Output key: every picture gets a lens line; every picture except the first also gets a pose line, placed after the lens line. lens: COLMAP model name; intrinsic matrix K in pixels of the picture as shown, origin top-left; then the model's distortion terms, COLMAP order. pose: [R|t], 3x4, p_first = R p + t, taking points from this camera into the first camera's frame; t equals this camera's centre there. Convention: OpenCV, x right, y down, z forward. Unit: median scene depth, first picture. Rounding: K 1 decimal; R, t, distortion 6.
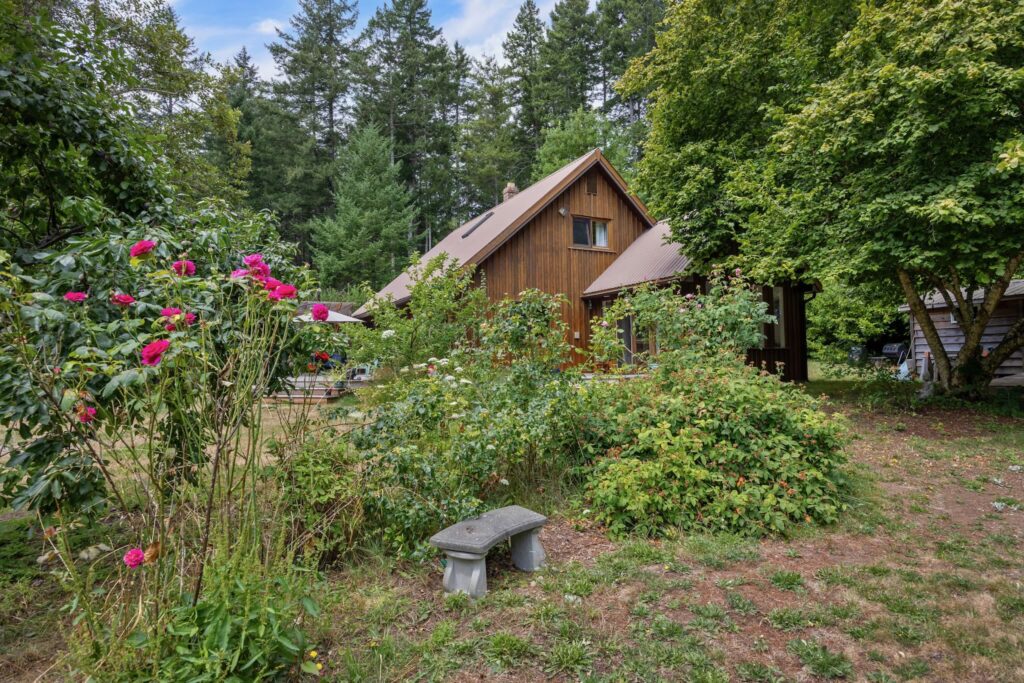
lens RADIAL K [[558.4, 0, 512.0], [0, 558.4, 341.5], [0, 0, 1]] dist [-0.001752, -0.000836]
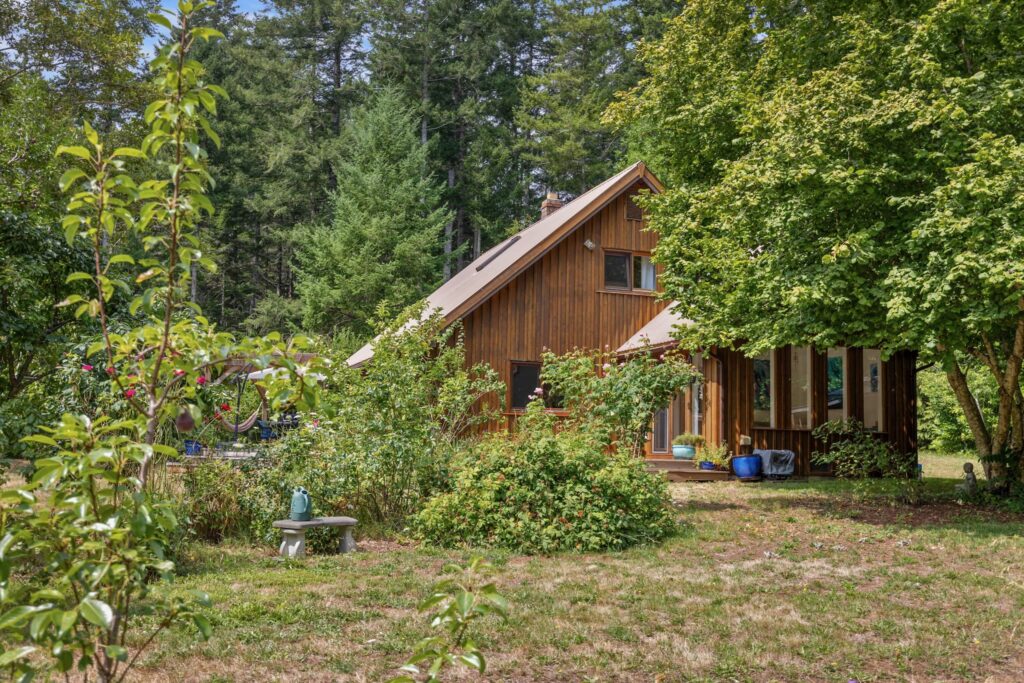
lens RADIAL K [[1018.2, 0, 512.0], [0, 1018.2, 341.5], [0, 0, 1]] dist [0.010612, 0.005466]
pose [[0.988278, 0.022035, -0.151067, 0.087510], [-0.033848, 0.996527, -0.076080, 0.003648], [0.148866, 0.080302, 0.985591, -0.165411]]
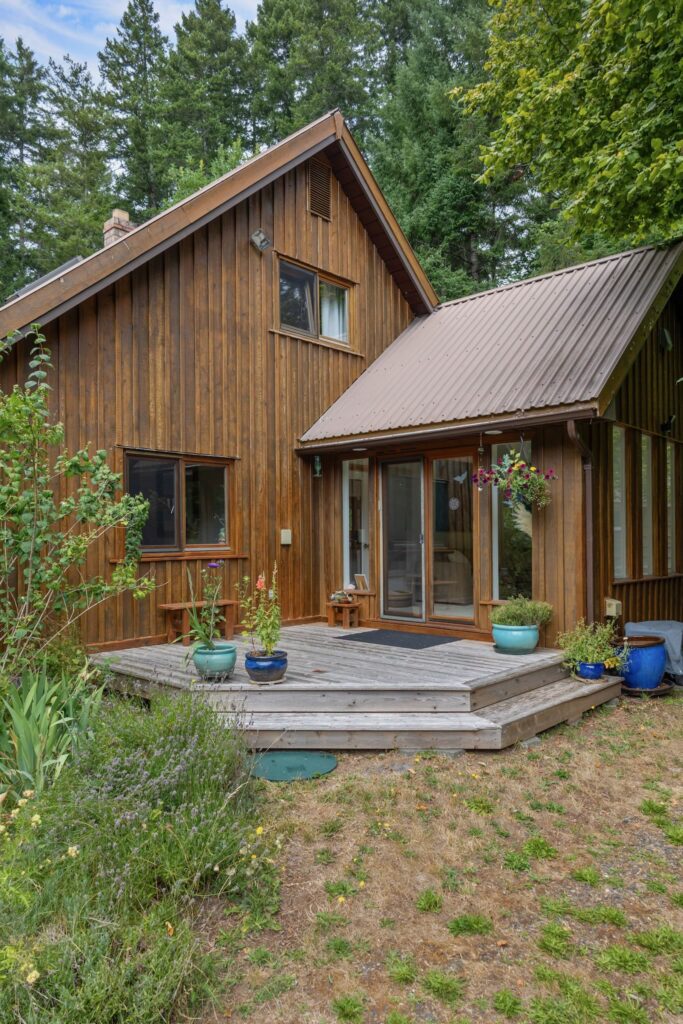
lens RADIAL K [[677.4, 0, 337.9], [0, 677.4, 532.1], [0, 0, 1]] dist [0.001643, 0.001980]
pose [[0.947409, 0.003067, 0.320012, -0.006291], [-0.010840, 0.999688, 0.022512, -0.012170], [-0.319843, -0.024796, 0.947146, 0.220482]]
